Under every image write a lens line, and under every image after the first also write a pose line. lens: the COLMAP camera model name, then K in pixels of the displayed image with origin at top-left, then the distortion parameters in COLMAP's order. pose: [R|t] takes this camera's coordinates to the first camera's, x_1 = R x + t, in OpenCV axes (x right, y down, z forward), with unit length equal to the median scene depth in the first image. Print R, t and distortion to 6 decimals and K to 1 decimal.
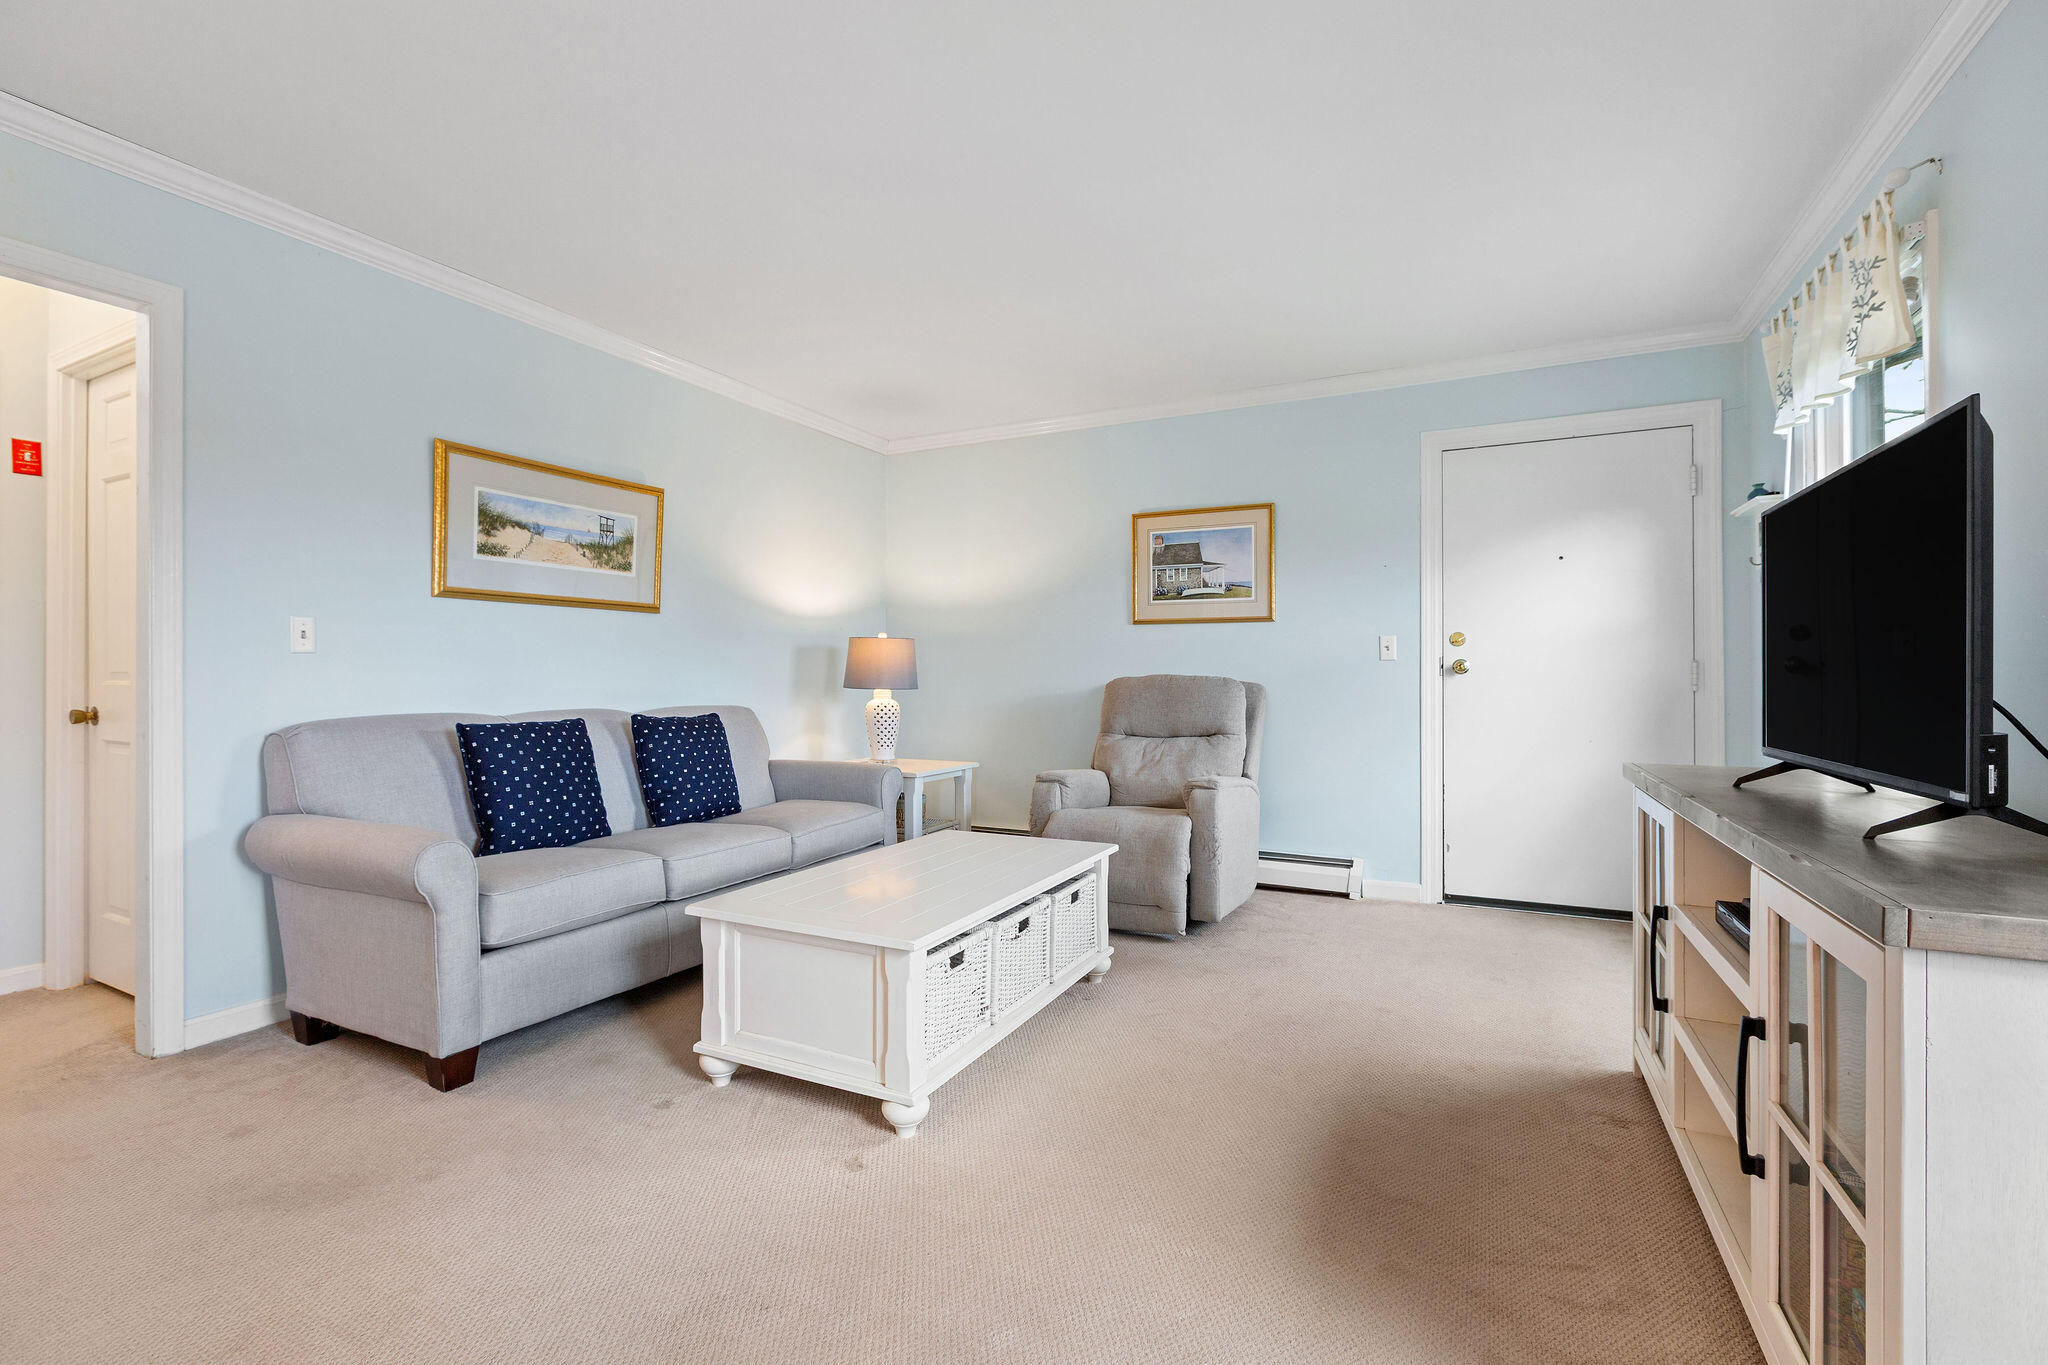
lens RADIAL K [[915.9, 0, 1017.4], [0, 915.9, 677.8], [0, 0, 1]] dist [0.004526, 0.000108]
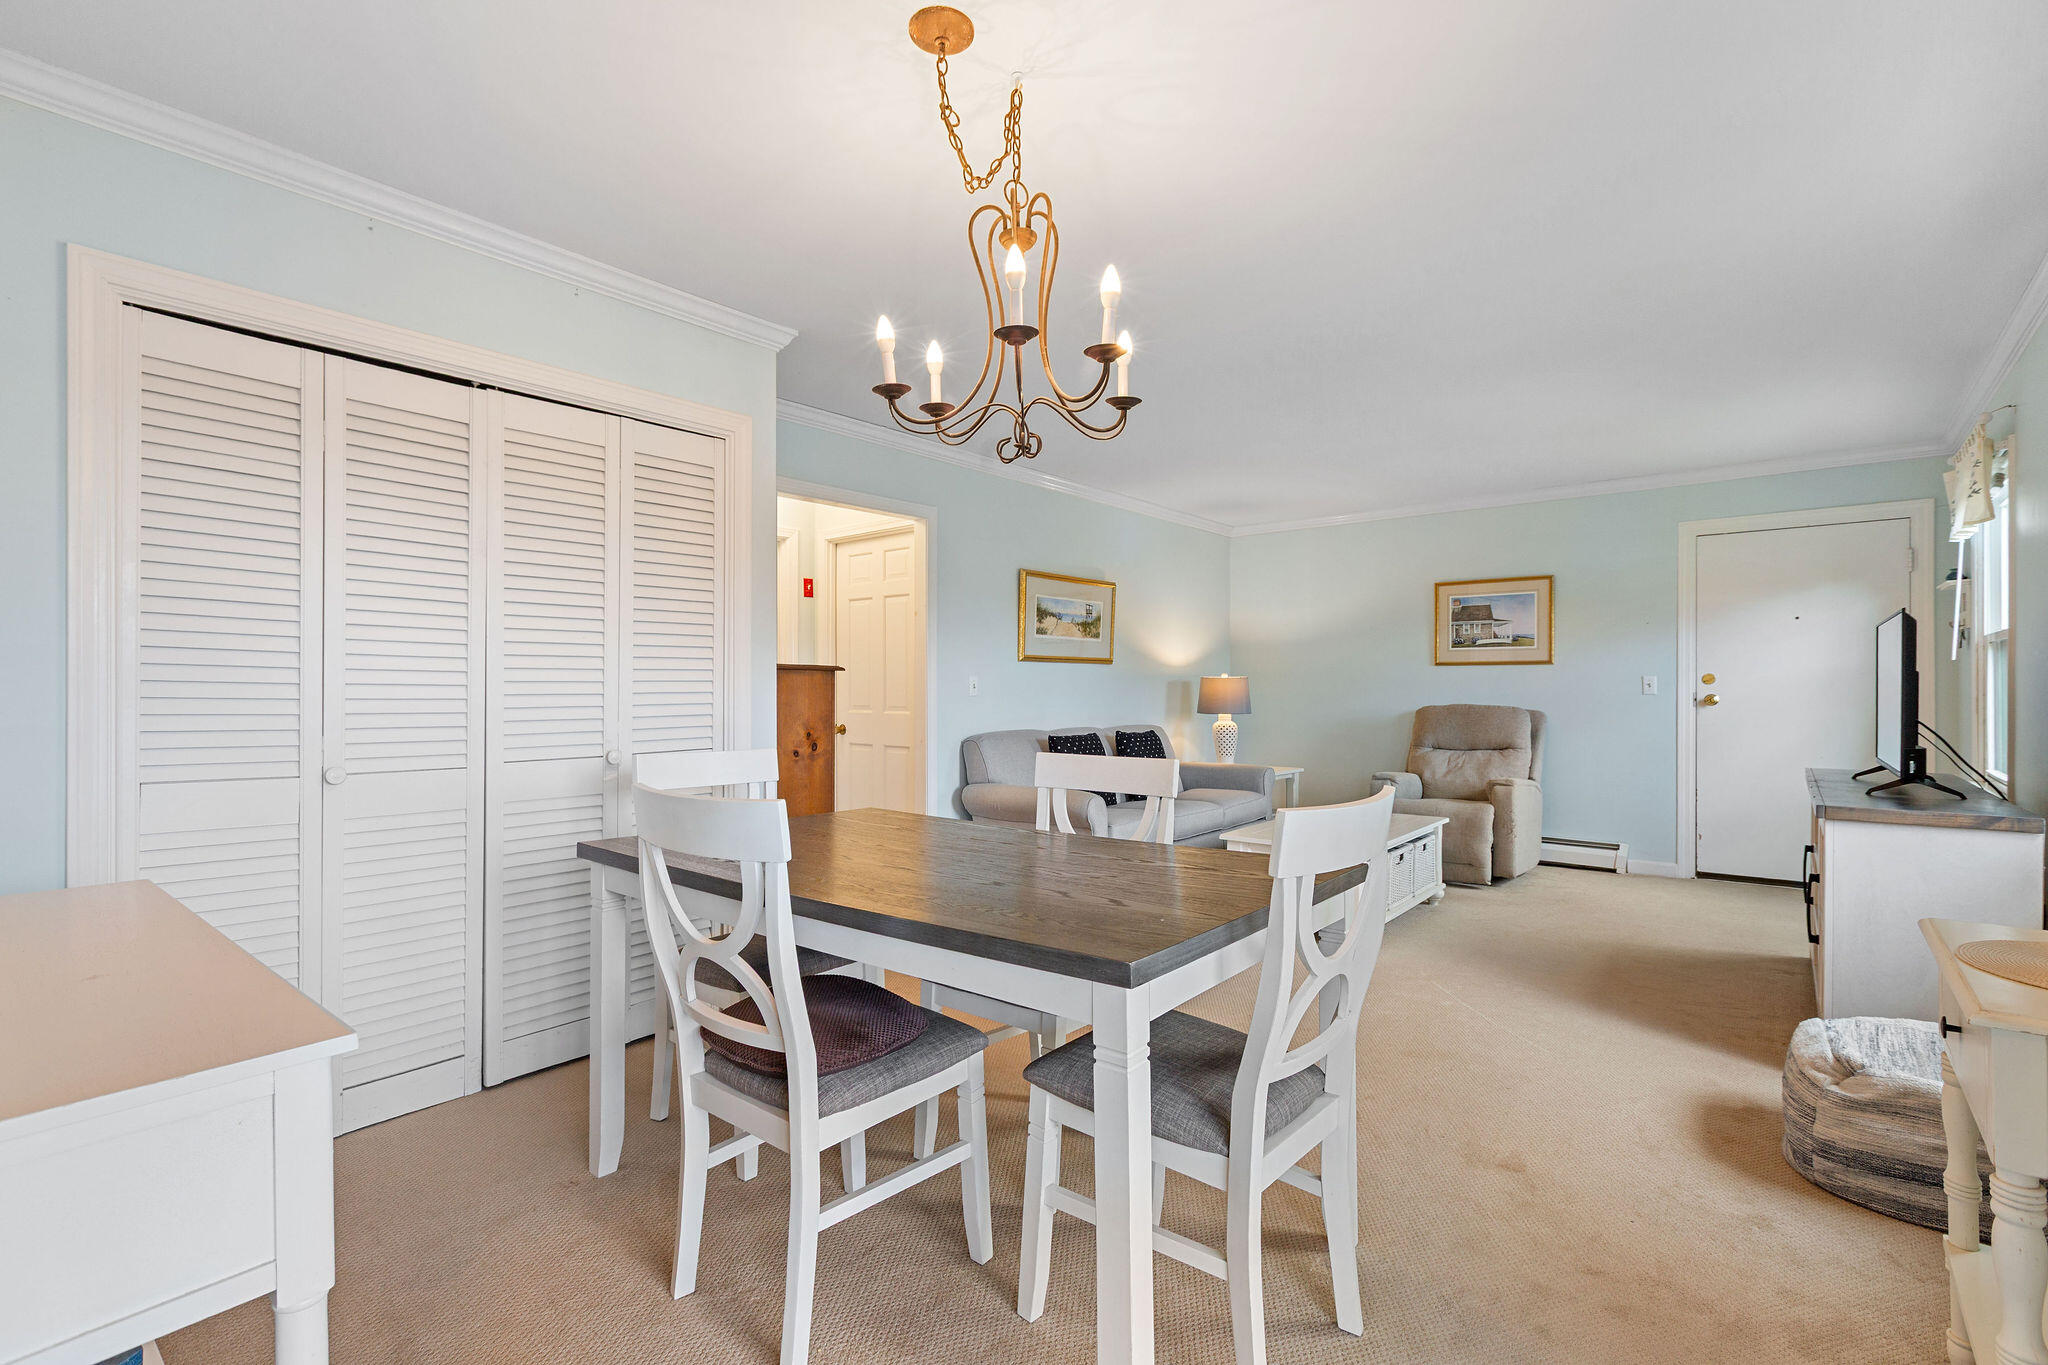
lens RADIAL K [[915.9, 0, 1026.6], [0, 915.9, 697.0], [0, 0, 1]] dist [0.004526, 0.000108]
pose [[0.975146, 0.001109, -0.221559, -0.191469], [0.000064, 0.999986, 0.005286, -0.023826], [0.221562, -0.005169, 0.975133, -0.525894]]
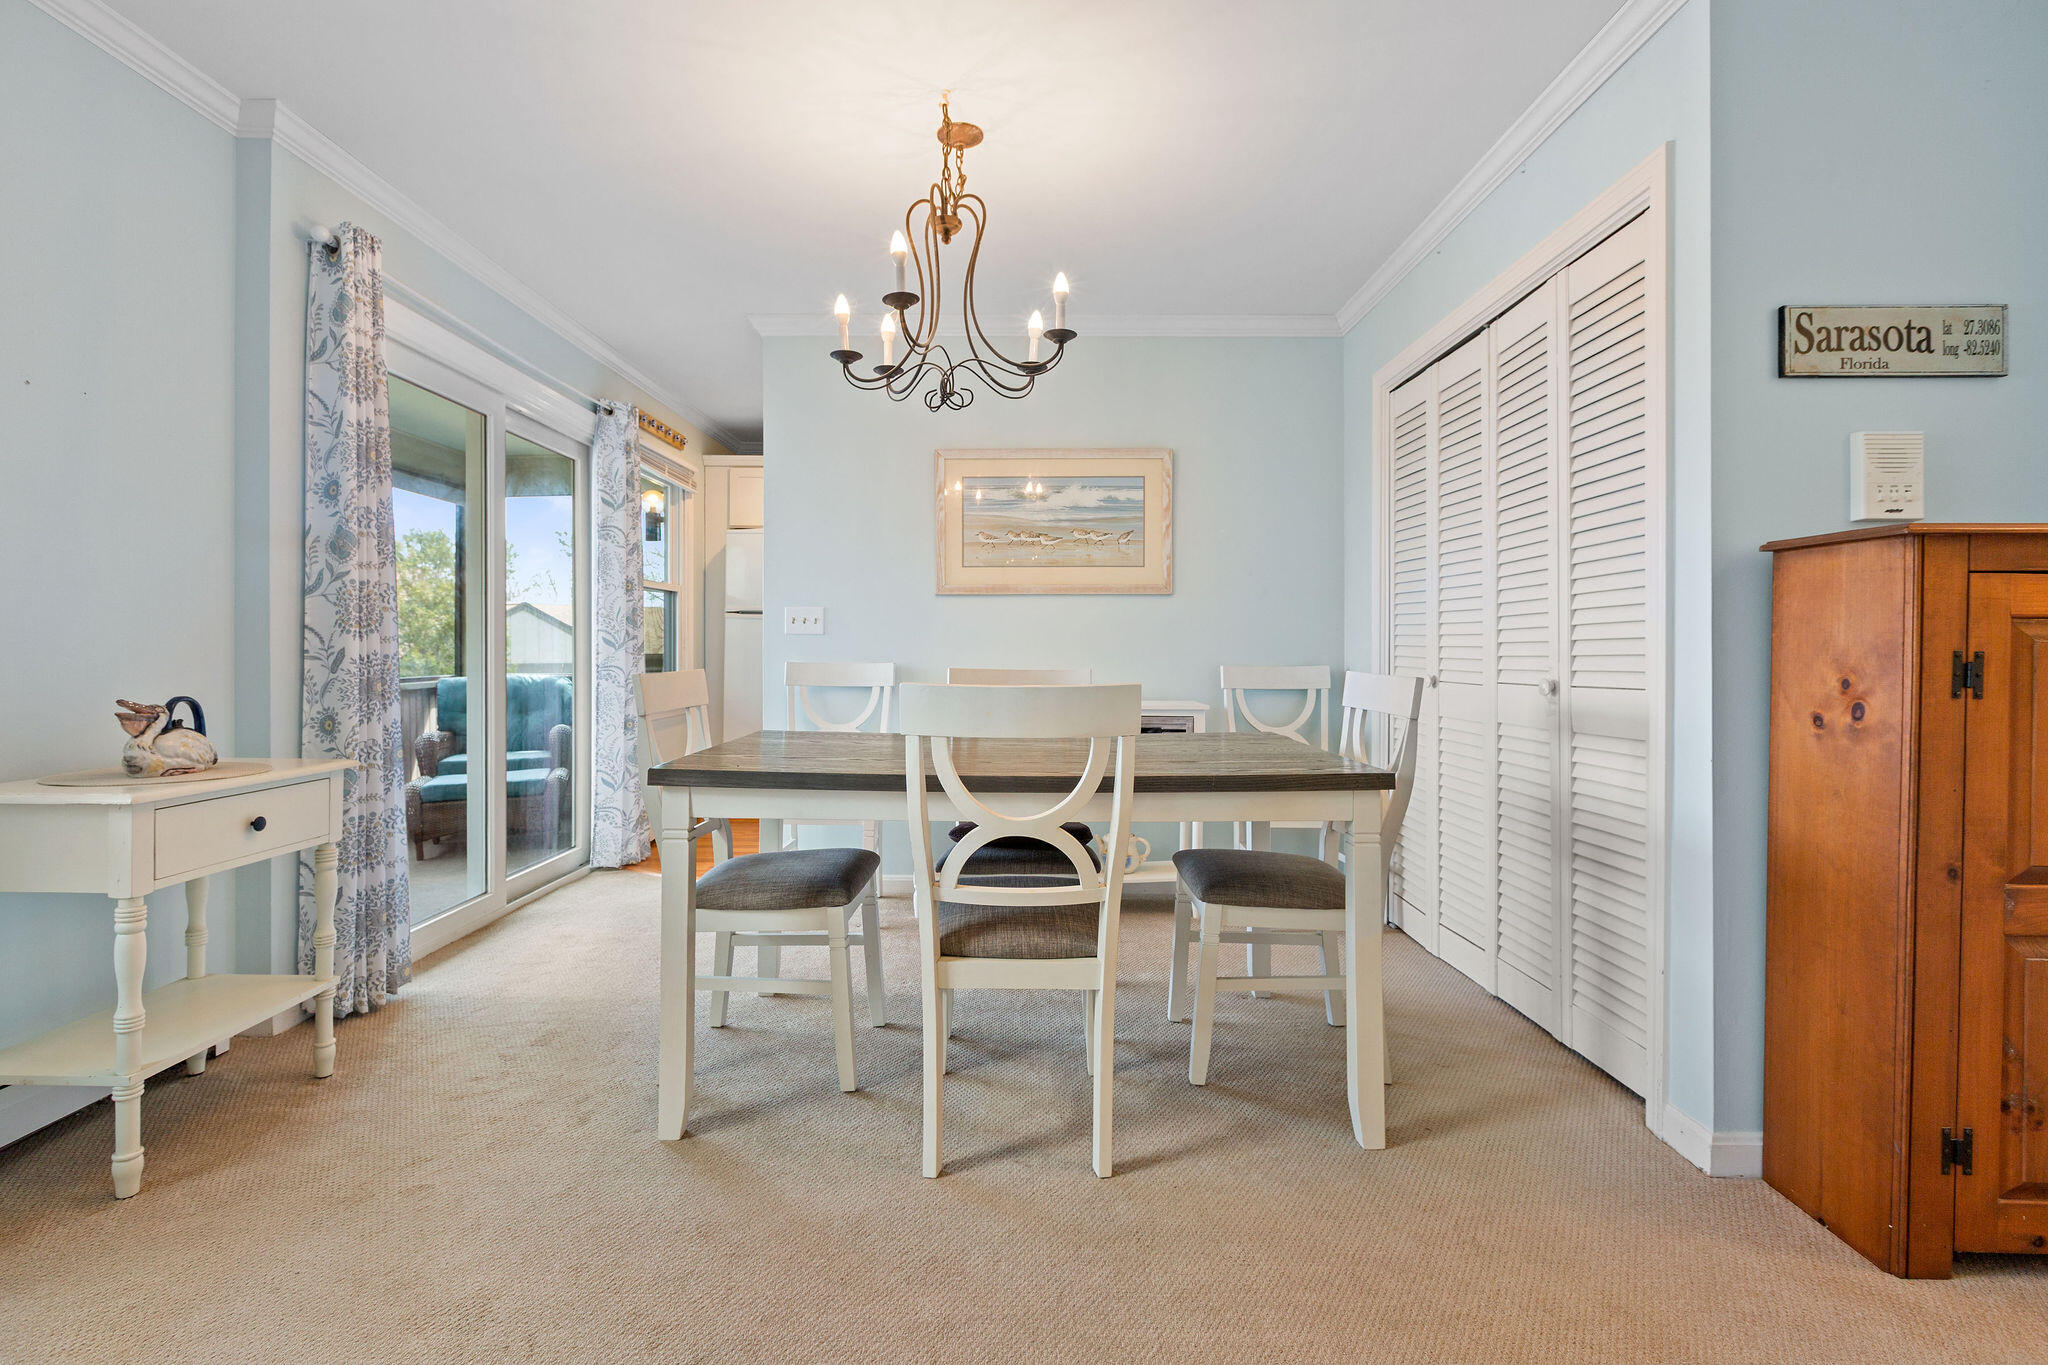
lens RADIAL K [[951.3, 0, 1007.2], [0, 951.3, 656.9], [0, 0, 1]] dist [-0.000023, -0.001664]
pose [[-0.894081, -0.000735, -0.447906, -0.077054], [-0.004806, 0.999957, 0.007954, 0.002790], [0.447880, 0.009264, -0.894046, 0.488071]]
